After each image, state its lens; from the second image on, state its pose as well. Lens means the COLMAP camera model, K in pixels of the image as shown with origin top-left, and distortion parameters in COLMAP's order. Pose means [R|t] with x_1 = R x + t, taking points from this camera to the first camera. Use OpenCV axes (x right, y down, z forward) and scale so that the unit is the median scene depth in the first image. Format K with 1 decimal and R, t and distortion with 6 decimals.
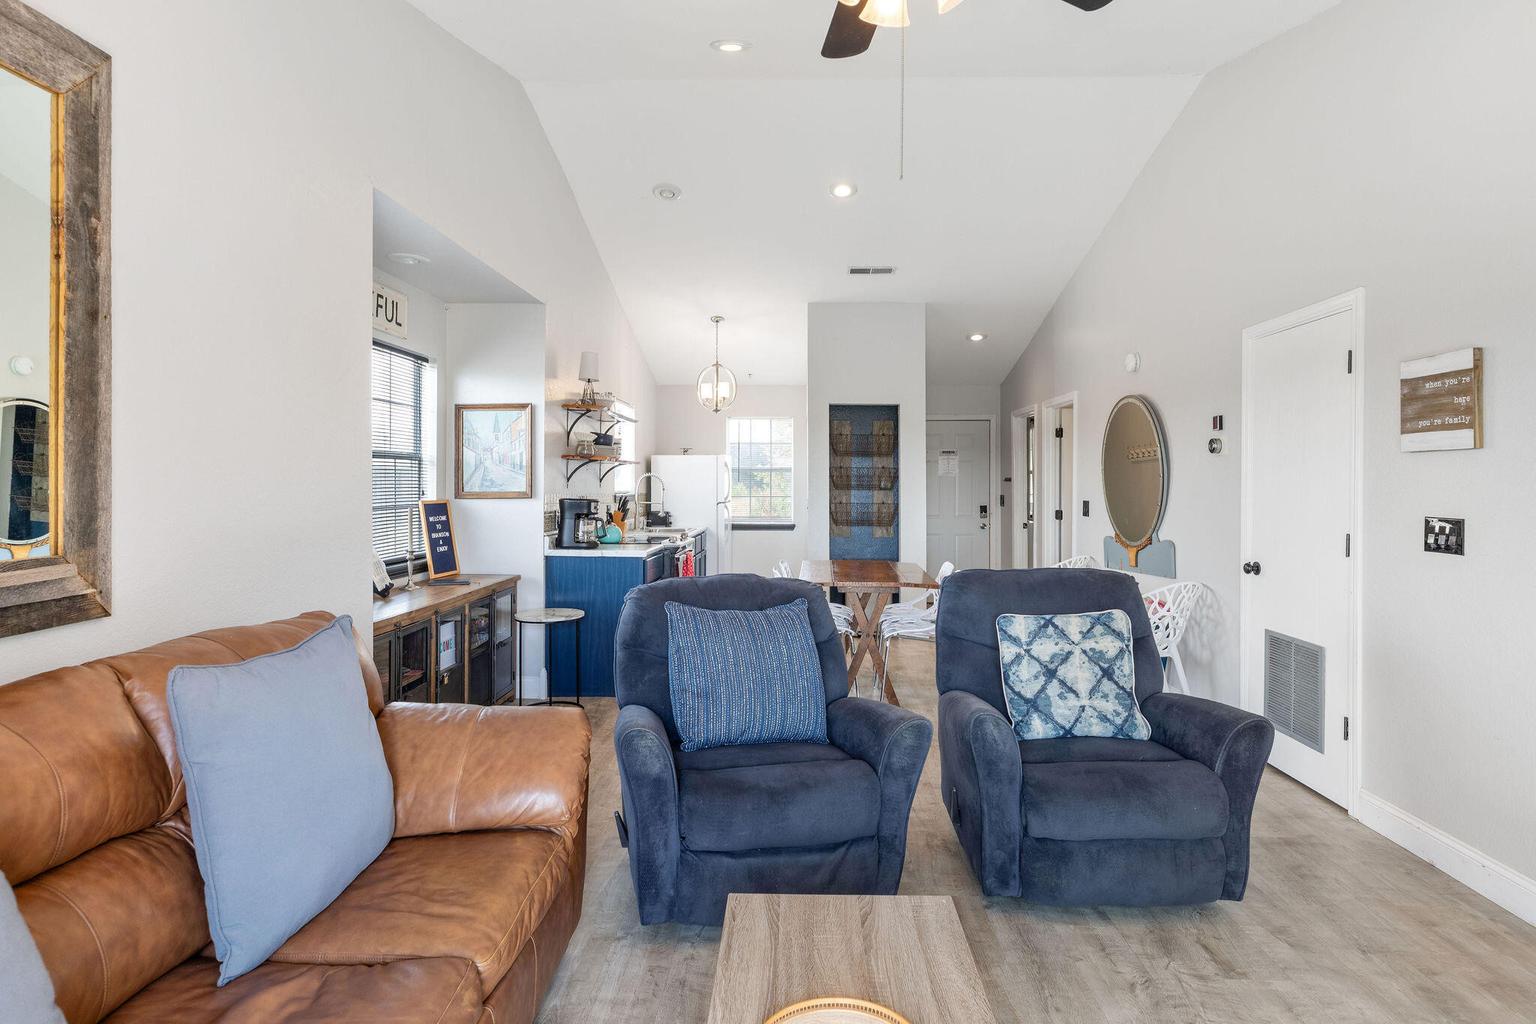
lens RADIAL K [[845.7, 0, 770.9], [0, 845.7, 487.0], [0, 0, 1]] dist [-0.001367, -0.000538]
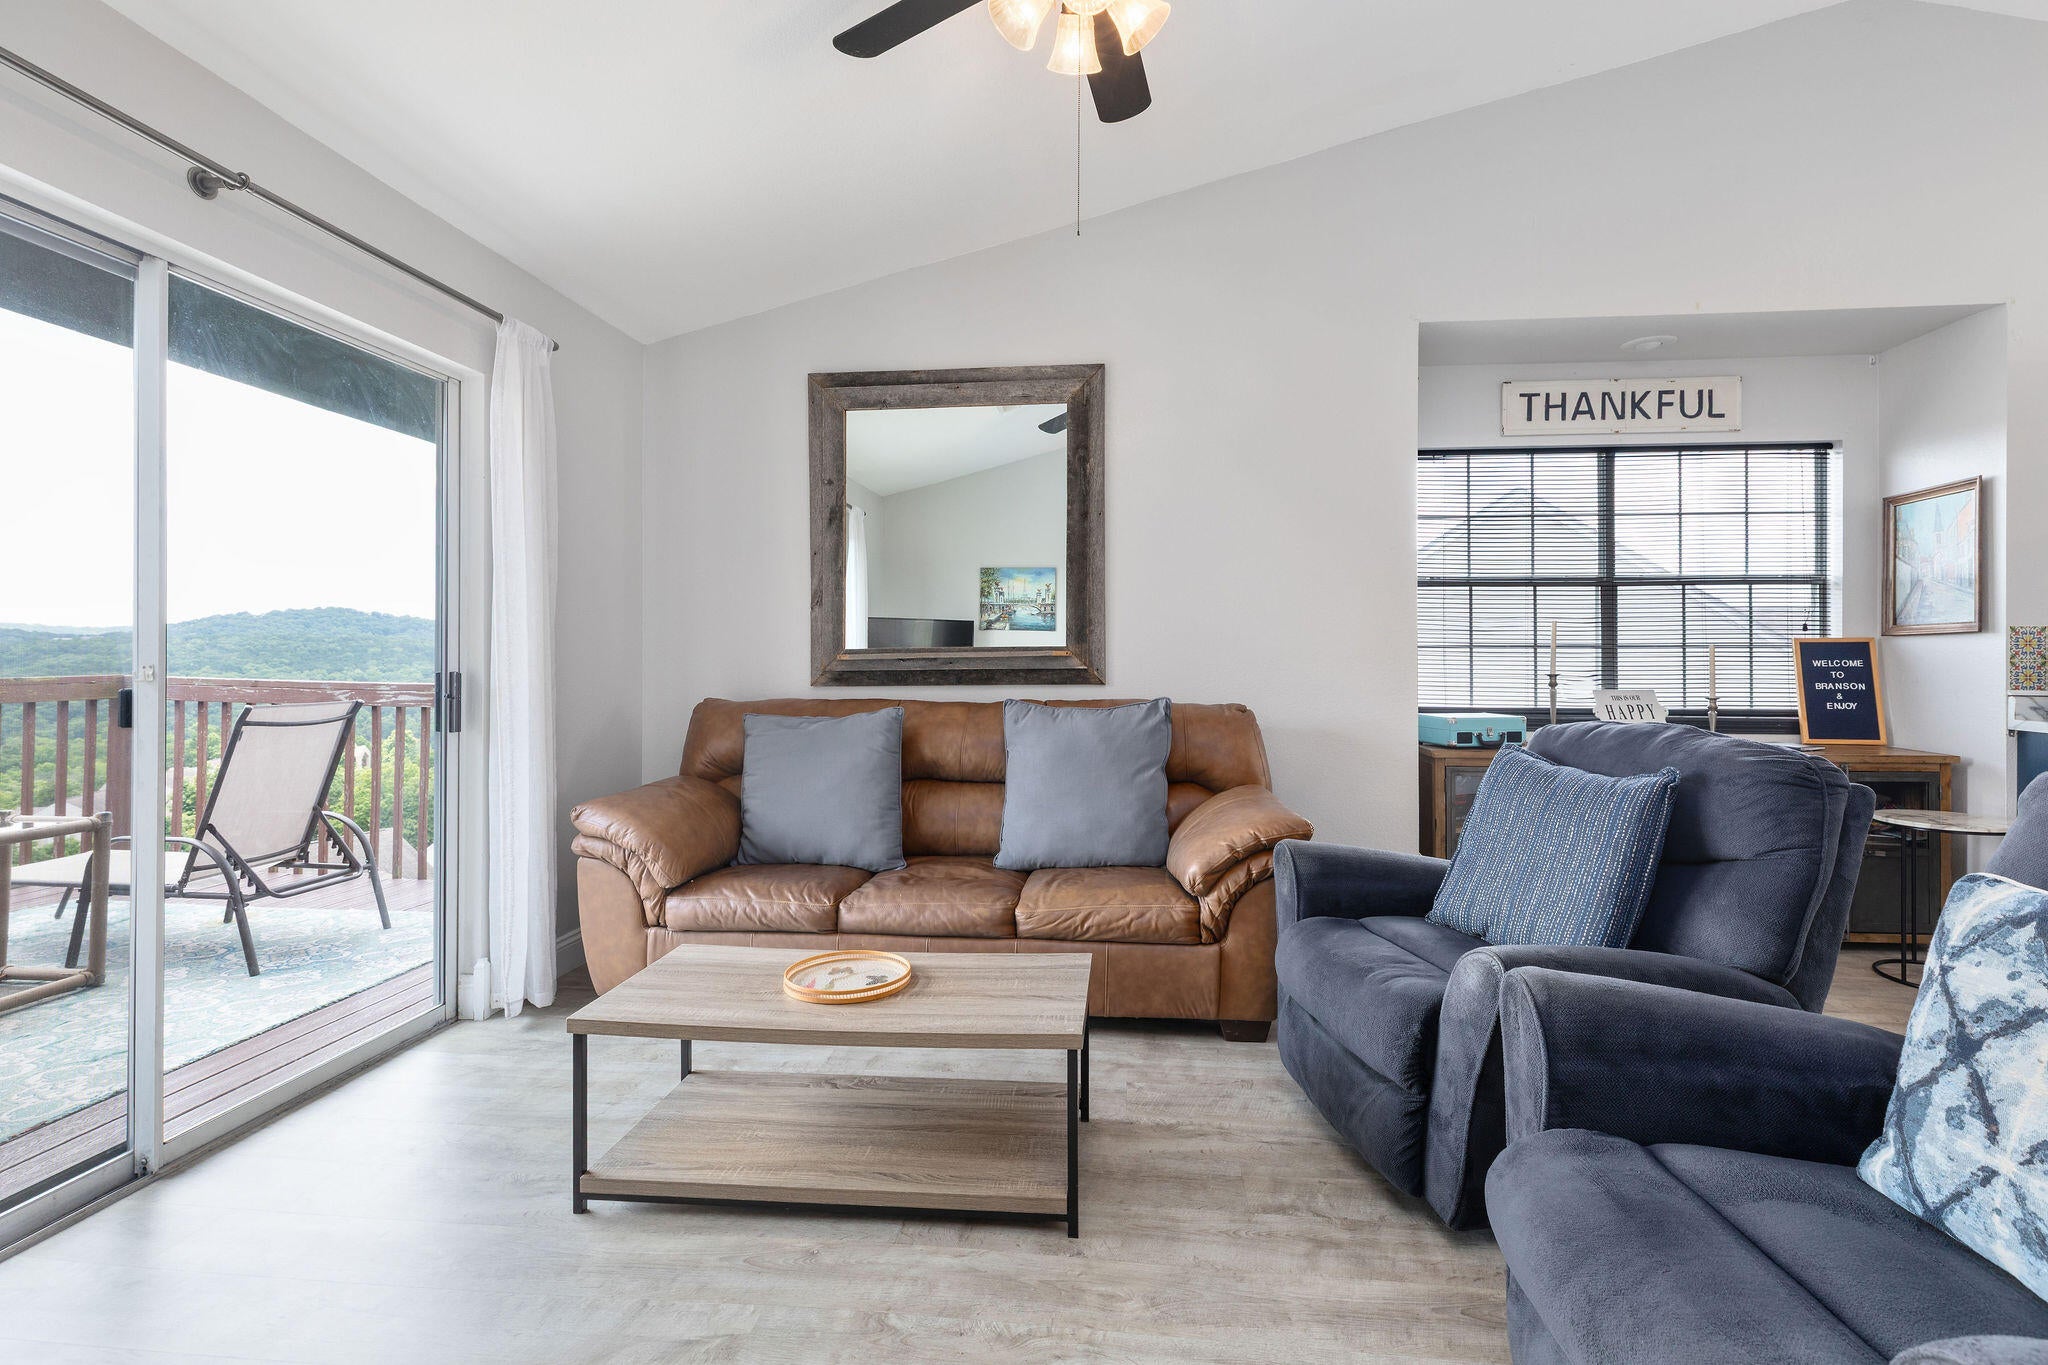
lens RADIAL K [[920.0, 0, 1041.9], [0, 920.0, 650.8], [0, 0, 1]] dist [0.000403, 0.000284]
pose [[-0.056724, -0.005301, -0.998376, 0.728989], [-0.007746, 0.999958, -0.004870, 0.060952], [0.998360, 0.007457, -0.056762, 0.636318]]
